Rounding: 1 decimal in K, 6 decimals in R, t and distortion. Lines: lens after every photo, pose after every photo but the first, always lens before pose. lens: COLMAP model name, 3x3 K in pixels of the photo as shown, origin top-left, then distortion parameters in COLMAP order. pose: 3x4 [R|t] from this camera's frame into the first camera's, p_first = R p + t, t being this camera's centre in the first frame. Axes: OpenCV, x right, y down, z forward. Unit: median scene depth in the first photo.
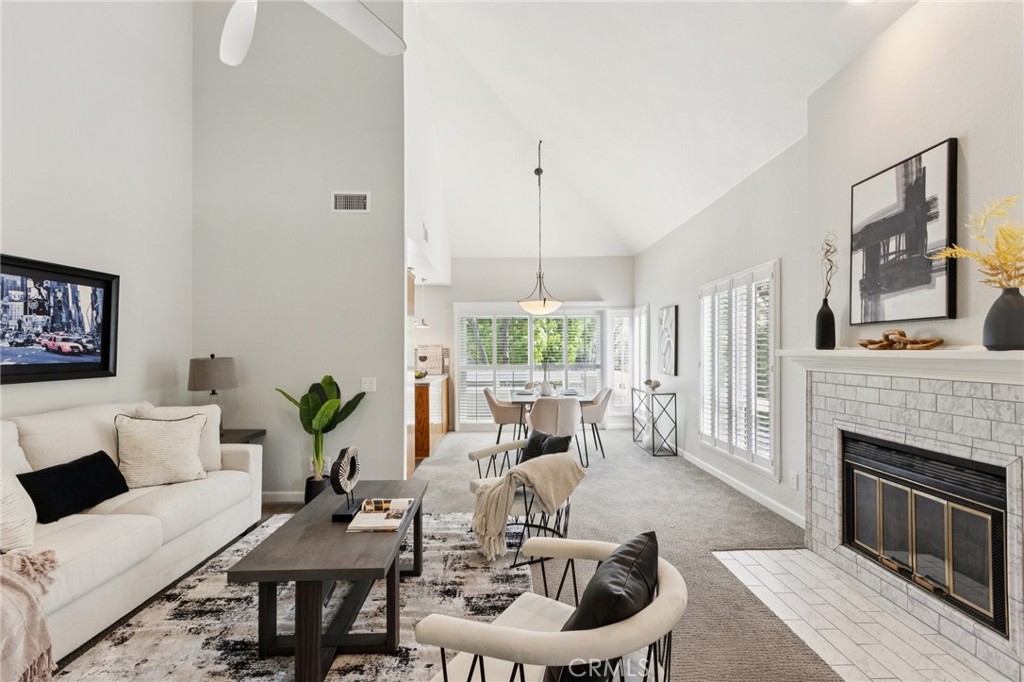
lens RADIAL K [[471.4, 0, 505.4], [0, 471.4, 344.4], [0, 0, 1]] dist [0.009300, -0.001703]
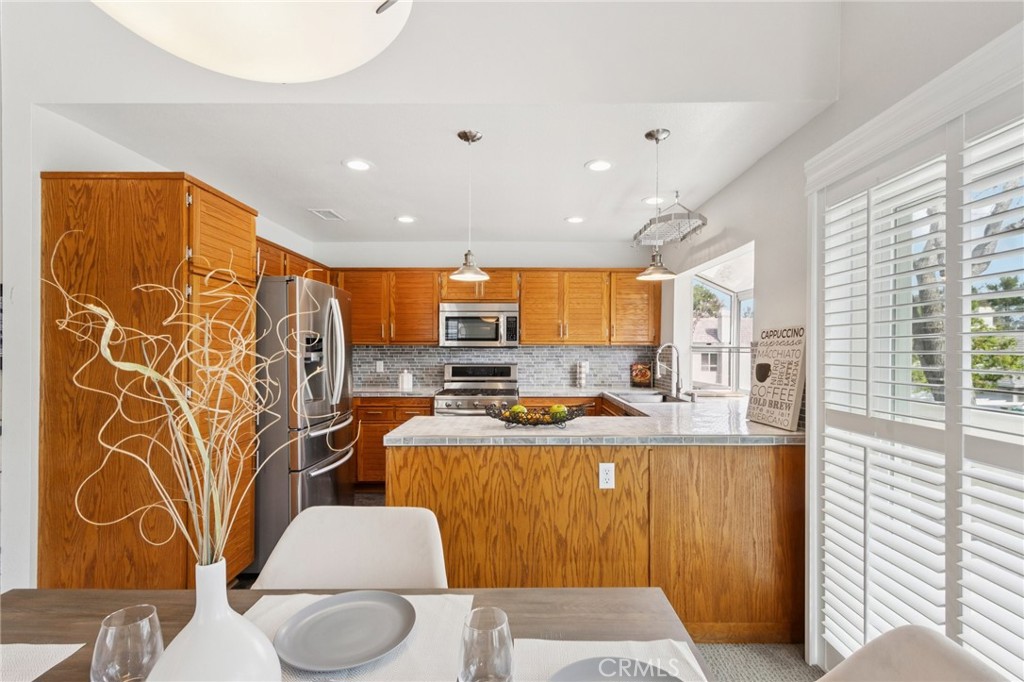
lens RADIAL K [[471.4, 0, 516.0], [0, 471.4, 349.3], [0, 0, 1]] dist [0.009300, -0.001703]
pose [[-0.007875, 0.003560, -0.999963, 0.410986], [0.012610, 0.999915, 0.003461, 0.030057], [0.999889, -0.012582, -0.007919, 2.257298]]
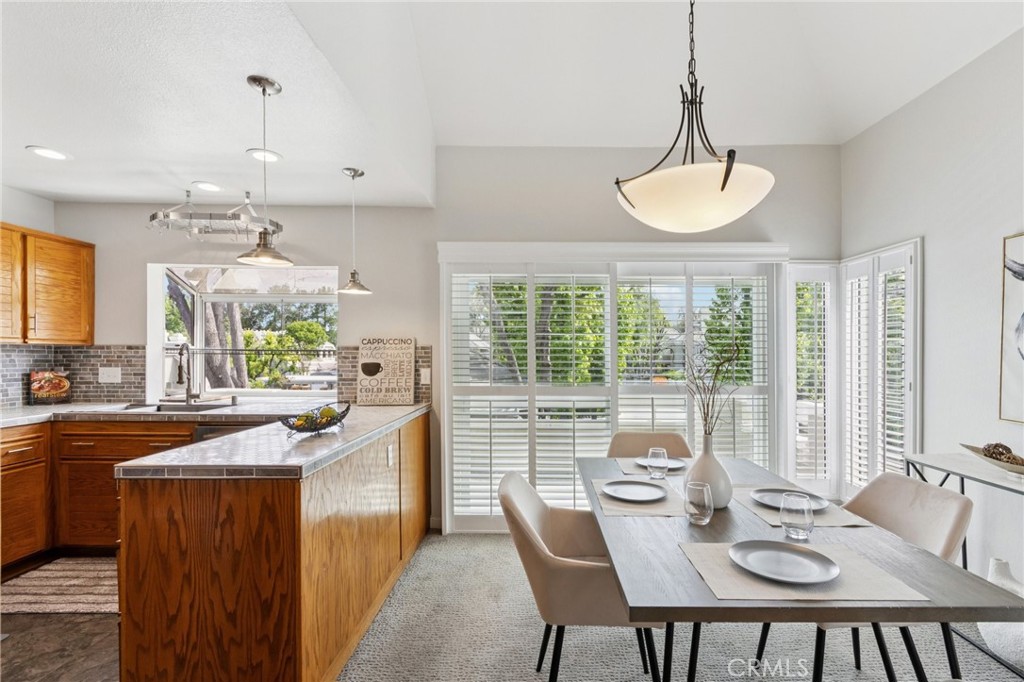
lens RADIAL K [[471.4, 0, 531.5], [0, 471.4, 357.9], [0, 0, 1]] dist [0.009300, -0.001703]
pose [[0.999945, 0.009310, -0.004828, -0.053322], [-0.009198, 0.999699, 0.022763, 0.021681], [0.005039, -0.022717, 0.999729, 1.492118]]
